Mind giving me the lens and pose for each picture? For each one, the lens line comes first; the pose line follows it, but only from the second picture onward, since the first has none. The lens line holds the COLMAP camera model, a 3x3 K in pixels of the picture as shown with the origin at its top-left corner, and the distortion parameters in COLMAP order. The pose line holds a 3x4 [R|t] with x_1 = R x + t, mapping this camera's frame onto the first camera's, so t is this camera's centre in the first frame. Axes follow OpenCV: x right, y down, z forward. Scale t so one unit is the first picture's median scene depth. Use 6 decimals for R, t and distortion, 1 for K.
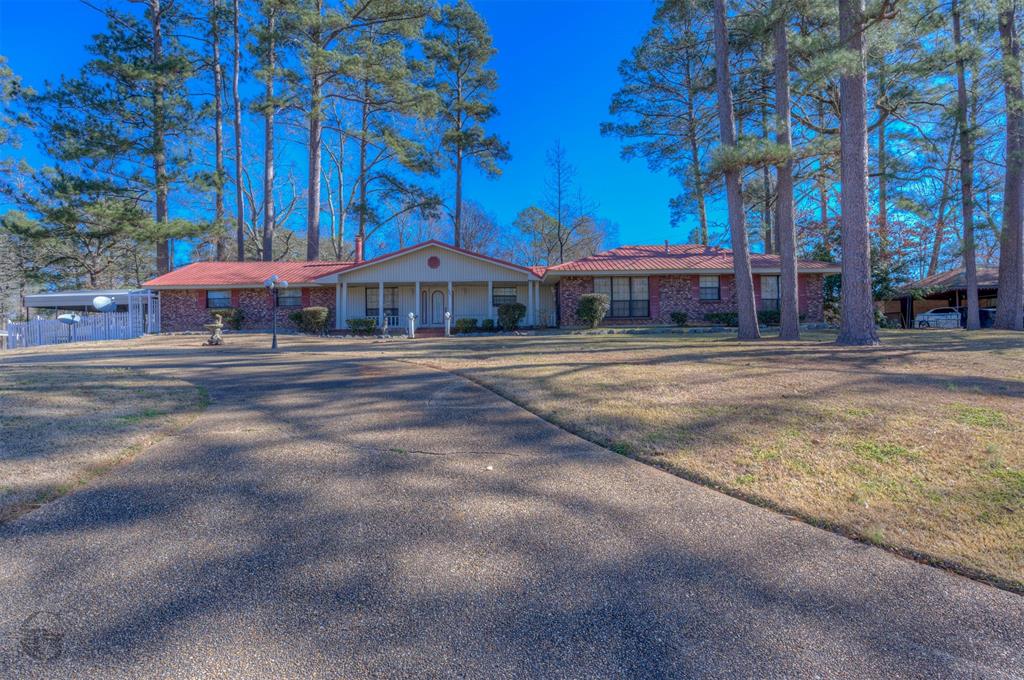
lens RADIAL K [[504.3, 0, 512.8], [0, 504.3, 341.4], [0, 0, 1]] dist [-0.005219, -0.000397]
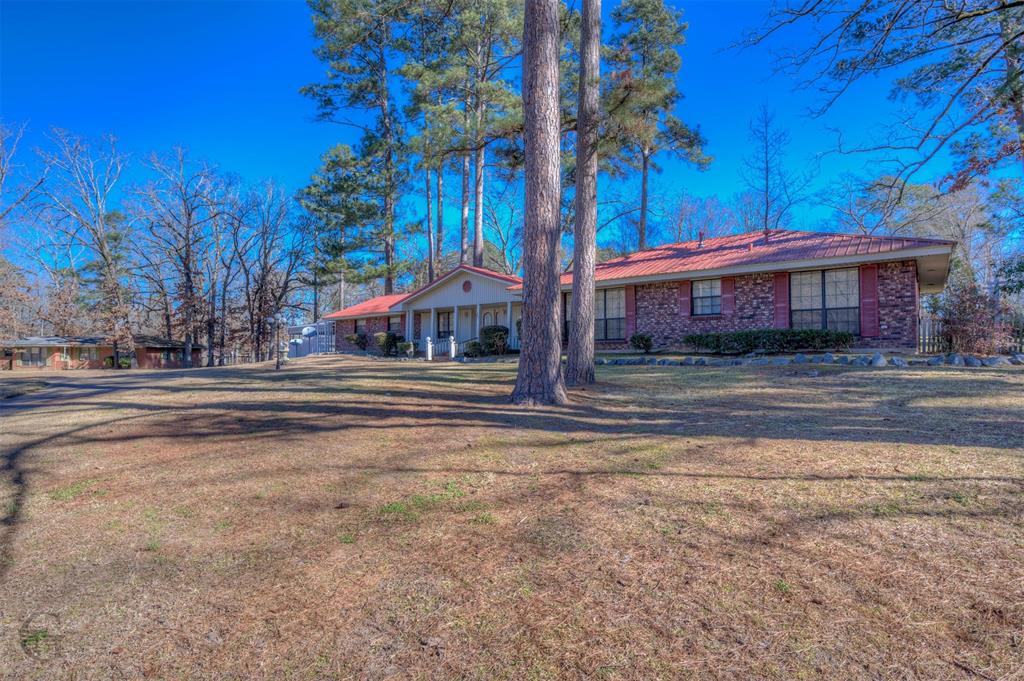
lens RADIAL K [[504.3, 0, 512.4], [0, 504.3, 337.9], [0, 0, 1]] dist [-0.005219, -0.000397]
pose [[0.765951, -0.008829, -0.642839, 0.627432], [-0.000973, 0.999889, -0.014892, -0.039311], [0.642899, 0.012032, 0.765857, 0.293967]]
